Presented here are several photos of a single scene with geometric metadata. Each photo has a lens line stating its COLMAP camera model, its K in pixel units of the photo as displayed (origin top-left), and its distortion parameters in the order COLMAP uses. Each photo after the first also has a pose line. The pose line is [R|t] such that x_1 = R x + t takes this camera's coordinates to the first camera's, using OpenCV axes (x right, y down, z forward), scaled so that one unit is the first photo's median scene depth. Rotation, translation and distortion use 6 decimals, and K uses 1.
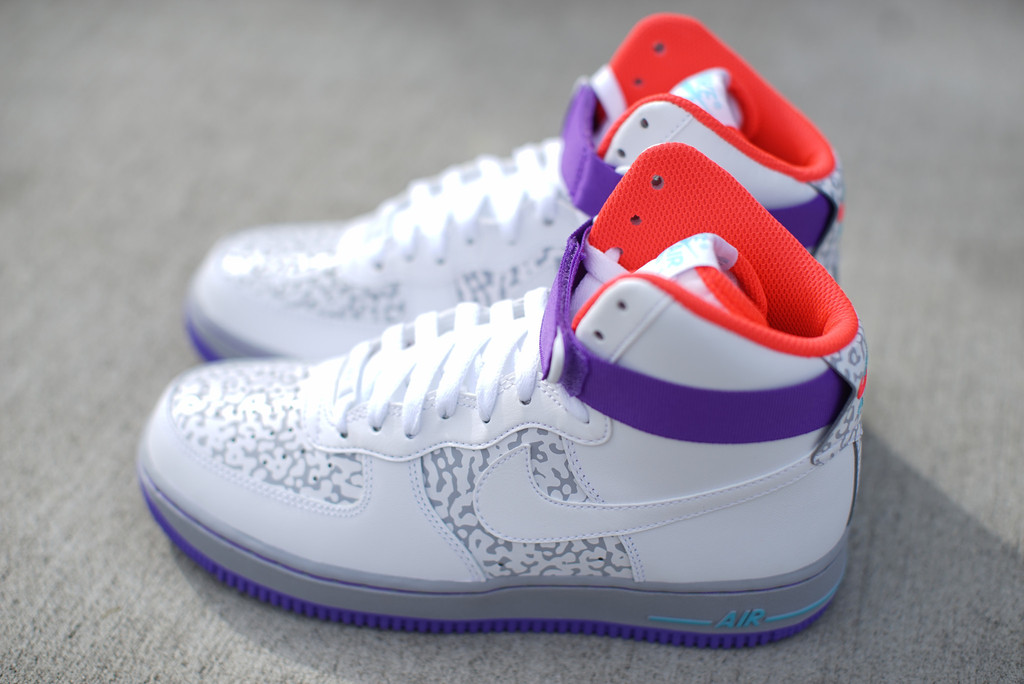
lens RADIAL K [[1579.3, 0, 512.0], [0, 1579.3, 342.0], [0, 0, 1]] dist [-0.174534, -0.005035]
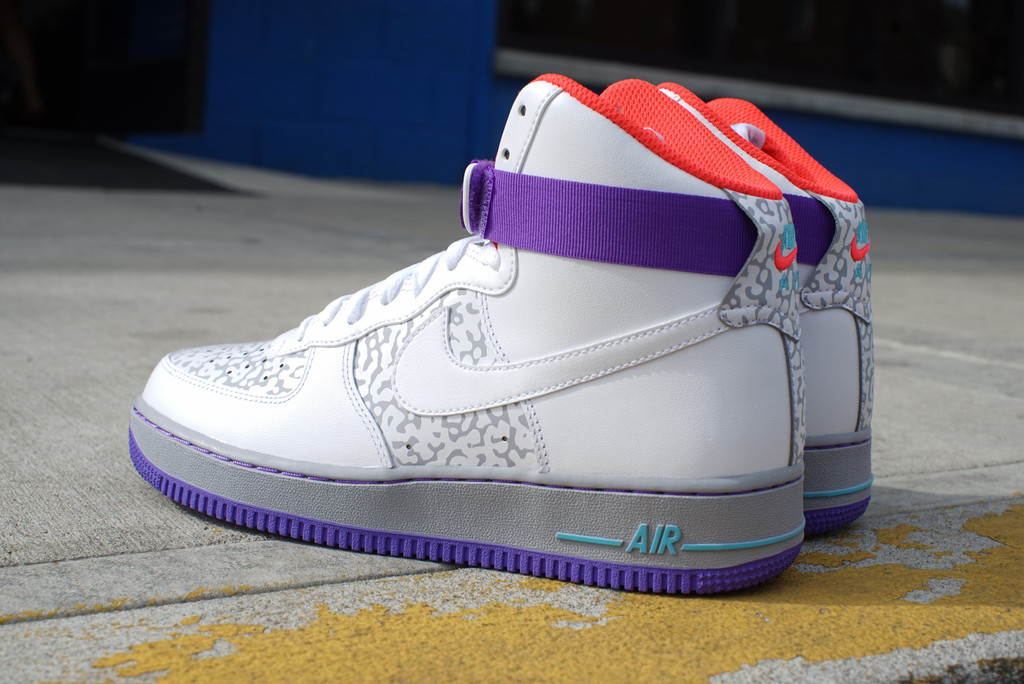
lens RADIAL K [[1579.3, 0, 512.0], [0, 1579.3, 342.0], [0, 0, 1]] dist [-0.174534, -0.005035]
pose [[0.954957, 0.049617, -0.292566, 0.334563], [-0.200876, 0.833770, -0.514272, 0.575016], [0.218416, 0.549877, 0.806182, 0.200087]]
